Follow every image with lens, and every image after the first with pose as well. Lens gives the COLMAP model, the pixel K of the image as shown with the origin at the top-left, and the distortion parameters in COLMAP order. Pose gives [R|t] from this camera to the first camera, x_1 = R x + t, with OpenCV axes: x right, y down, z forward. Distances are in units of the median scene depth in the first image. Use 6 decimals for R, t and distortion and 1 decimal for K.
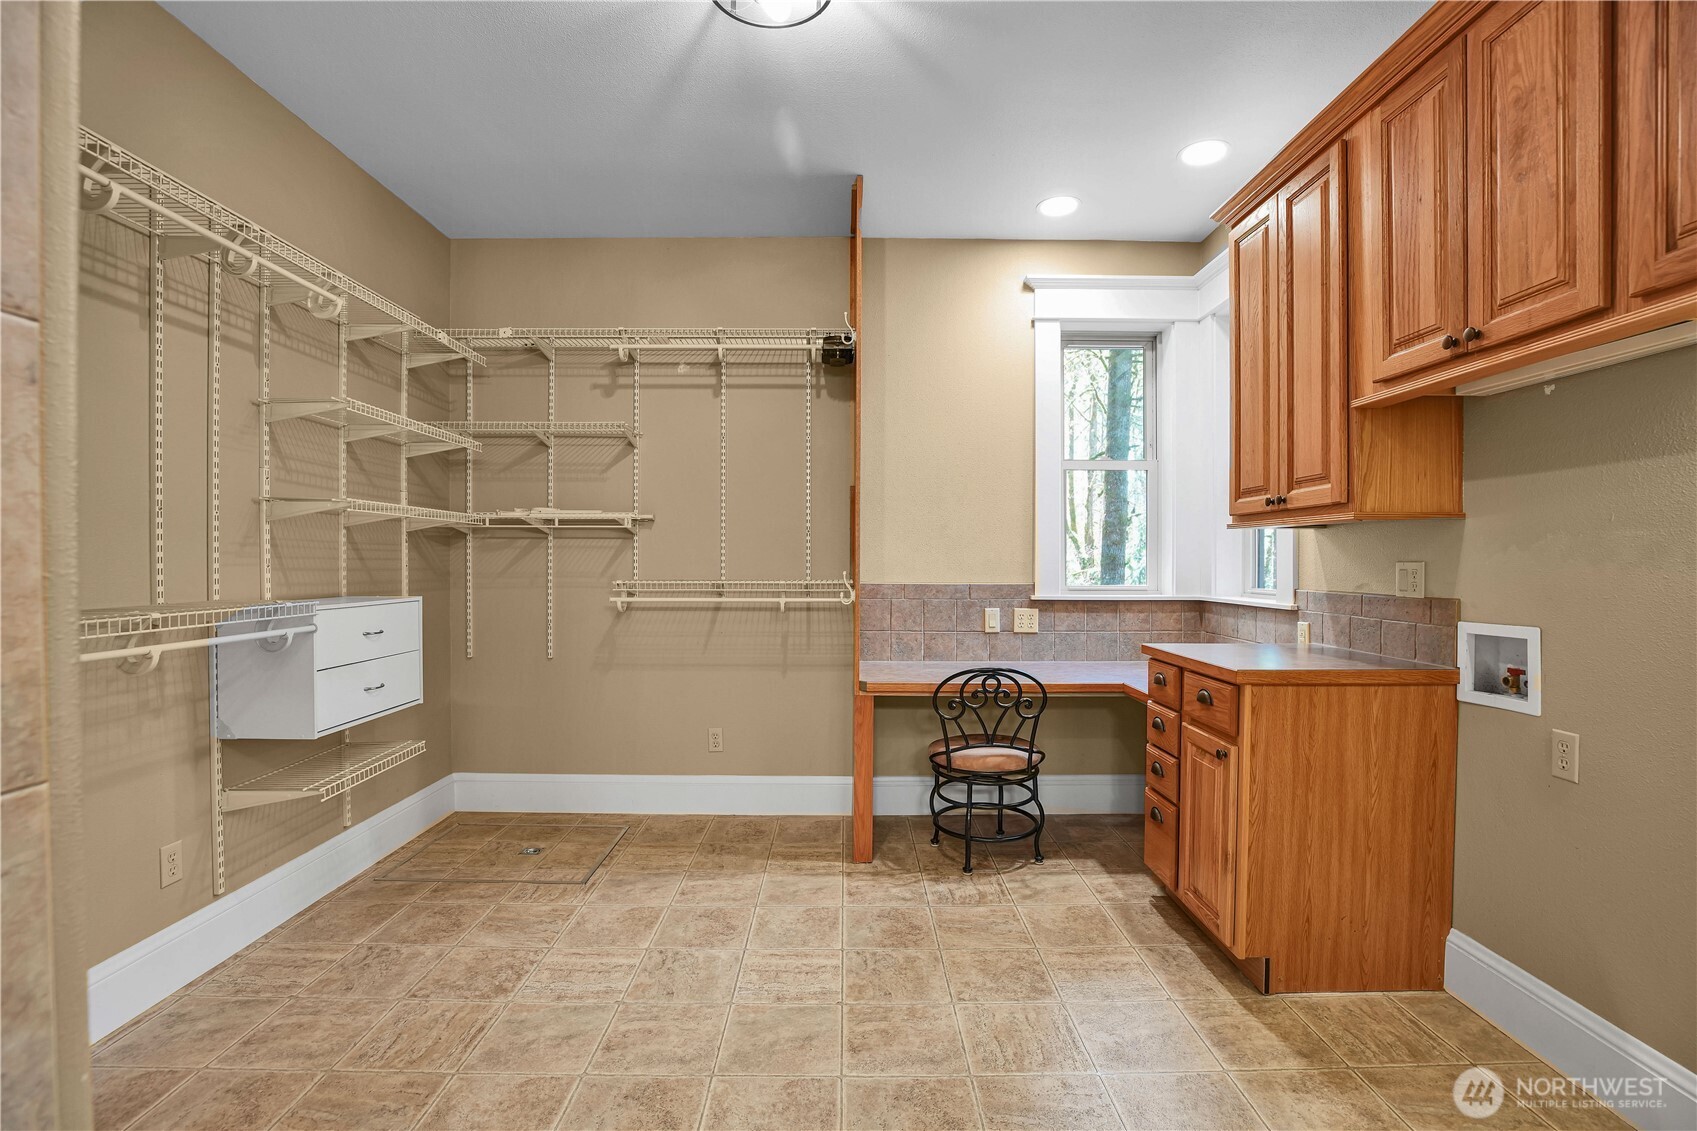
lens RADIAL K [[792.6, 0, 851.7], [0, 792.6, 571.5], [0, 0, 1]] dist [-0.042921, 0.009614]
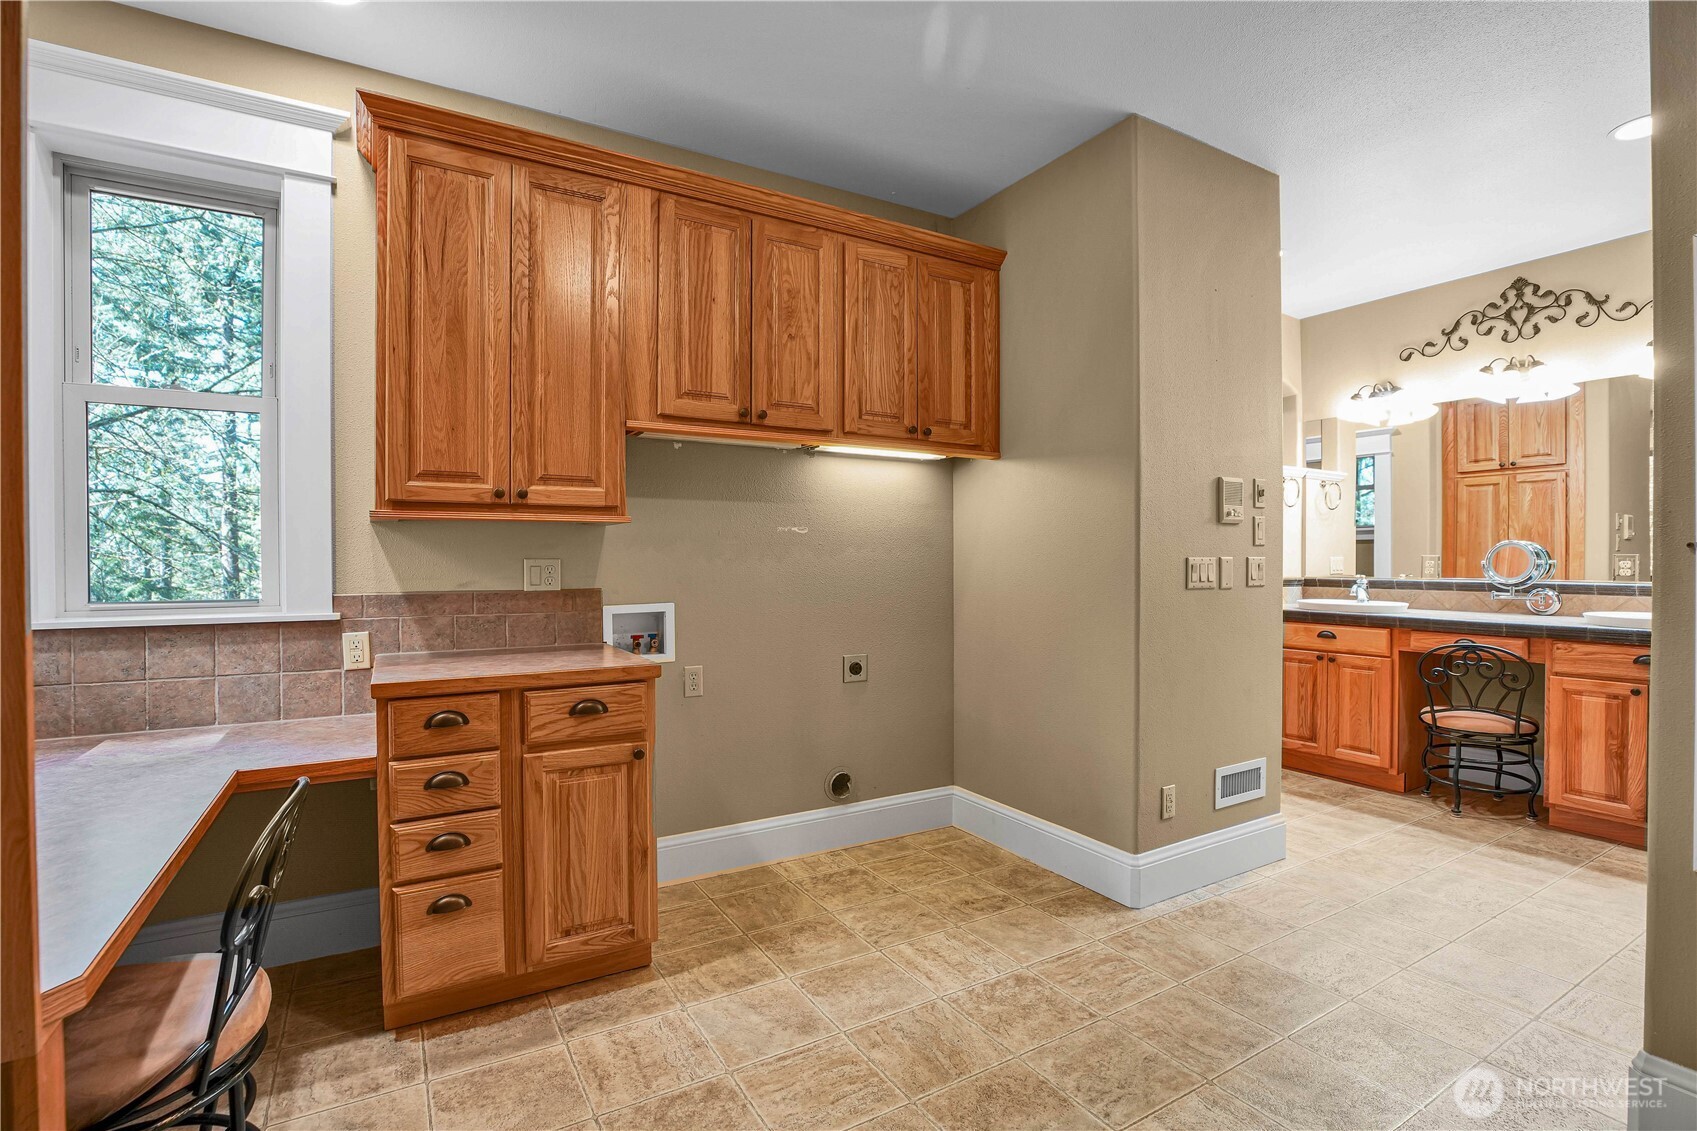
lens RADIAL K [[792.6, 0, 820.4], [0, 792.6, 564.3], [0, 0, 1]] dist [-0.042921, 0.009614]
pose [[-0.487699, -0.003540, 0.873005, -0.483367], [0.014149, 0.999828, 0.011959, -0.013273], [-0.872897, 0.018184, -0.487565, 1.217677]]
